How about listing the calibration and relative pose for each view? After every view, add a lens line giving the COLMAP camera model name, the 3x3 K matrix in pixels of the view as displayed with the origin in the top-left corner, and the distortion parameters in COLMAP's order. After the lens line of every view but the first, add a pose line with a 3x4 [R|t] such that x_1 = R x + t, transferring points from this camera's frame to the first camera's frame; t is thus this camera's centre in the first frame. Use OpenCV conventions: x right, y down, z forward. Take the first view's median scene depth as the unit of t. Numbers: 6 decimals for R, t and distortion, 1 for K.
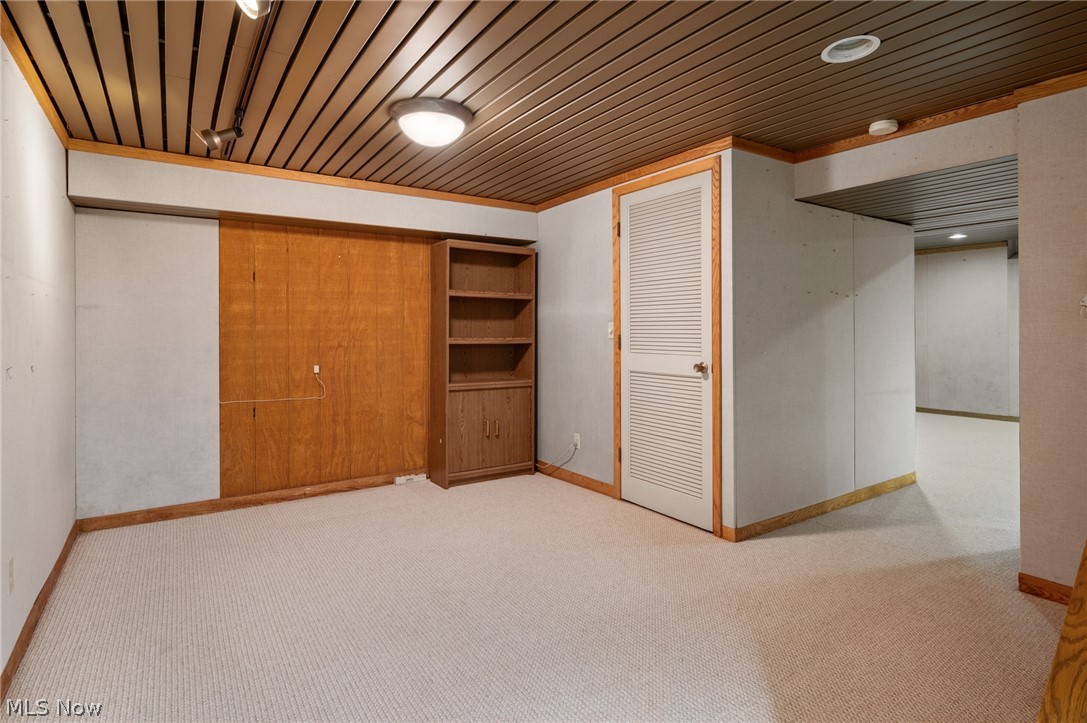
lens RADIAL K [[560.5, 0, 543.9], [0, 560.5, 327.3], [0, 0, 1]] dist [-0.000490, -0.000022]
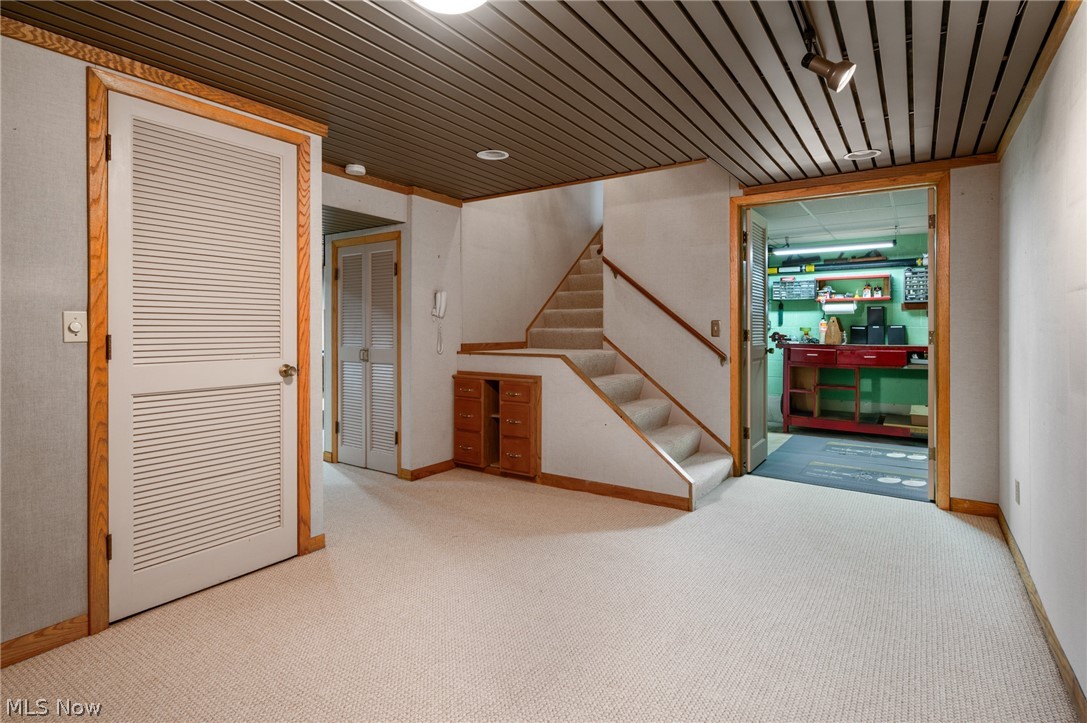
lens RADIAL K [[551.8, 0, 544.3], [0, 551.8, 333.6], [0, 0, 1]] dist [-0.000915, -0.000215]
pose [[-0.375908, 0.000000, 0.926657, -0.607815], [-0.001610, 0.999998, -0.000654, 0.013985], [-0.926656, -0.001738, -0.375907, 0.893958]]
